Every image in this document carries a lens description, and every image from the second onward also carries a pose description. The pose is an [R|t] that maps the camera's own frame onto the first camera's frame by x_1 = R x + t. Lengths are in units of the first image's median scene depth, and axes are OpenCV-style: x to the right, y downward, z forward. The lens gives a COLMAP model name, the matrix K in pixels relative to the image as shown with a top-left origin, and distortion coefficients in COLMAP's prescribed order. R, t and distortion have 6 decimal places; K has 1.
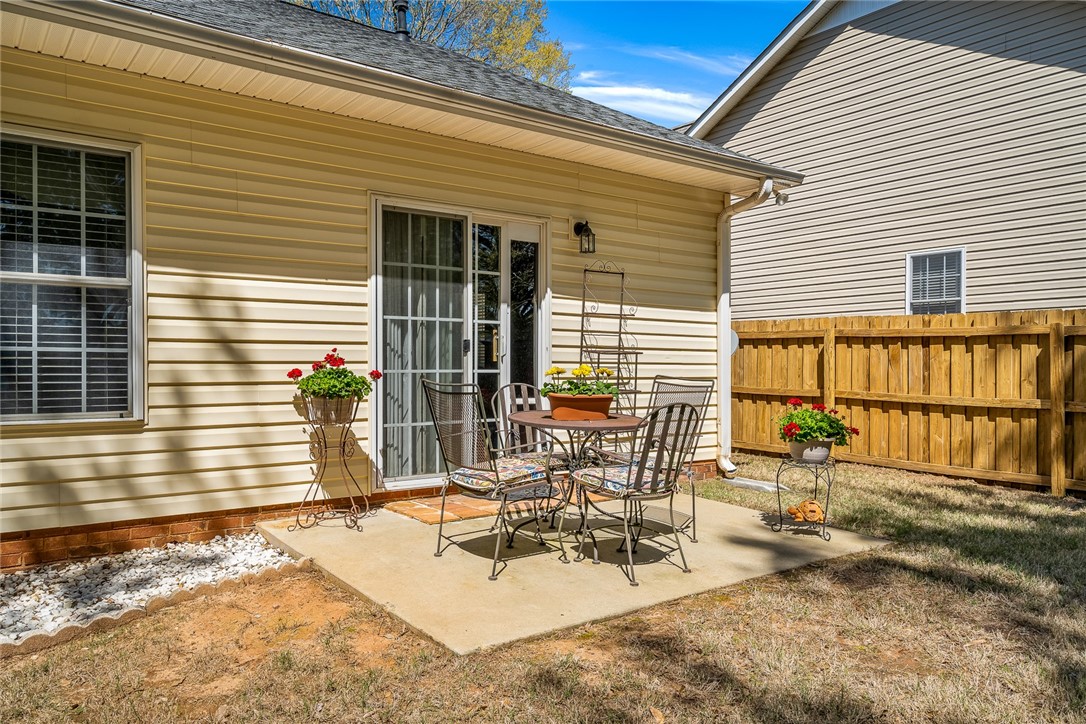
lens RADIAL K [[791.5, 0, 543.0], [0, 791.5, 362.0], [0, 0, 1]] dist [0.073325, 0.000732]
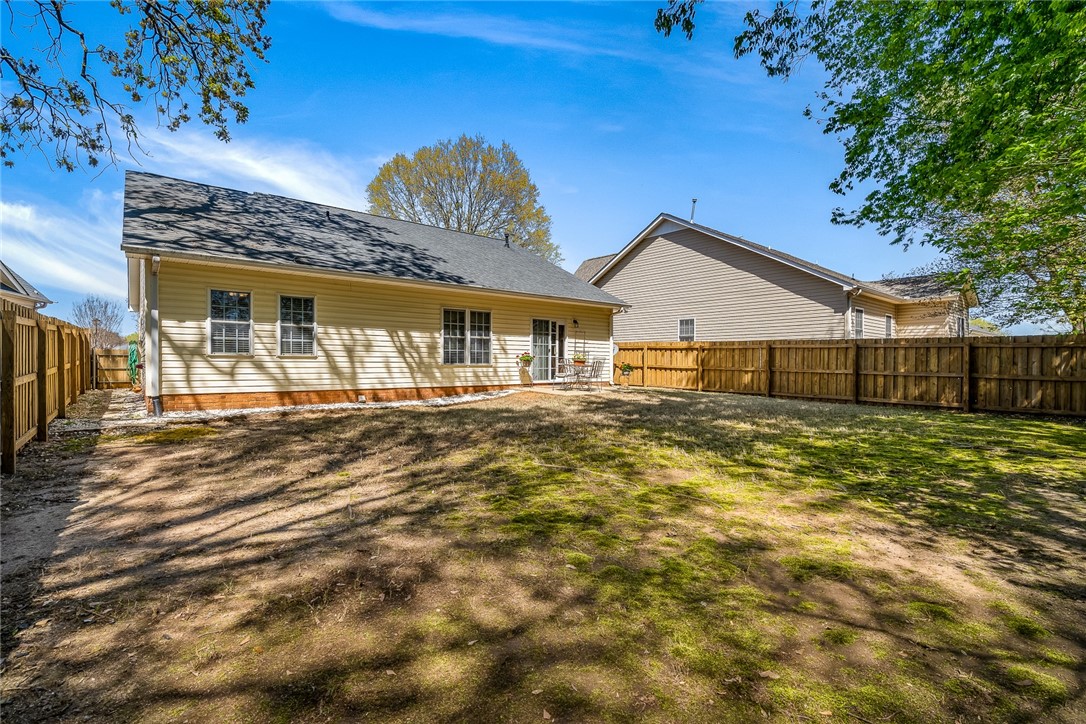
lens RADIAL K [[444.2, 0, 543.0], [0, 444.2, 362.0], [0, 0, 1]] dist [-0.000904, -0.000050]
pose [[0.999181, 0.002871, 0.040364, -0.206697], [-0.003115, 0.999977, 0.005972, 0.025507], [-0.040346, -0.006093, 0.999167, -1.260504]]
